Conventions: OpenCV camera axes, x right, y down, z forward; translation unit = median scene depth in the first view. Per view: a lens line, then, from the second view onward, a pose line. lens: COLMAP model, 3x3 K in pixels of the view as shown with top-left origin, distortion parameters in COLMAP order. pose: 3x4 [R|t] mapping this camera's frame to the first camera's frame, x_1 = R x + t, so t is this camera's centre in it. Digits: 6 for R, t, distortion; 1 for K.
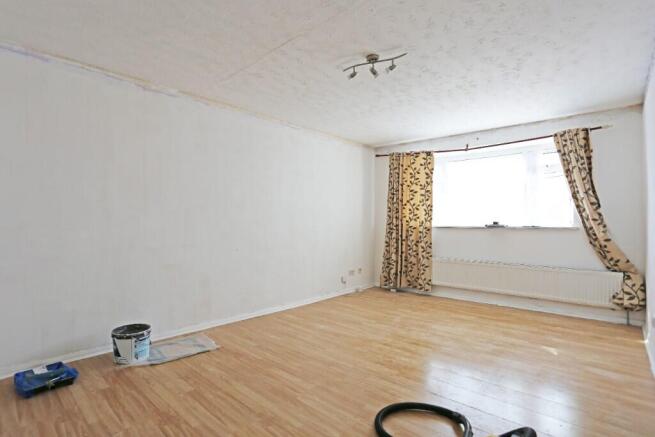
lens RADIAL K [[326.8, 0, 324.4], [0, 326.8, 218.5], [0, 0, 1]] dist [-0.045069, 0.000309]
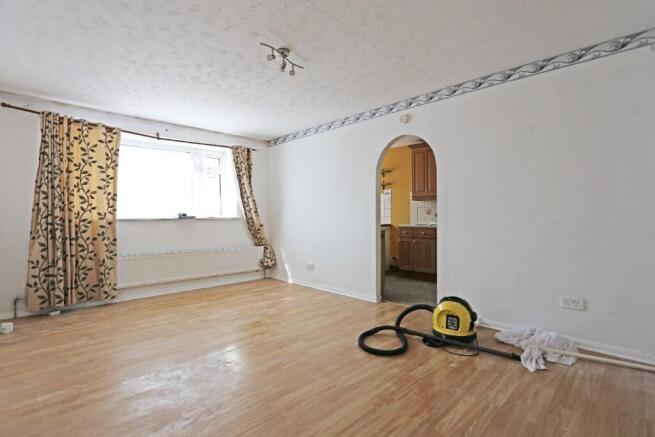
lens RADIAL K [[326.8, 0, 324.1], [0, 326.8, 218.1], [0, 0, 1]] dist [-0.045069, 0.000309]
pose [[0.041327, -0.011815, 0.999076, -0.465506], [-0.007171, 0.999901, 0.012121, 0.008085], [-0.999120, -0.007665, 0.041238, 0.439541]]
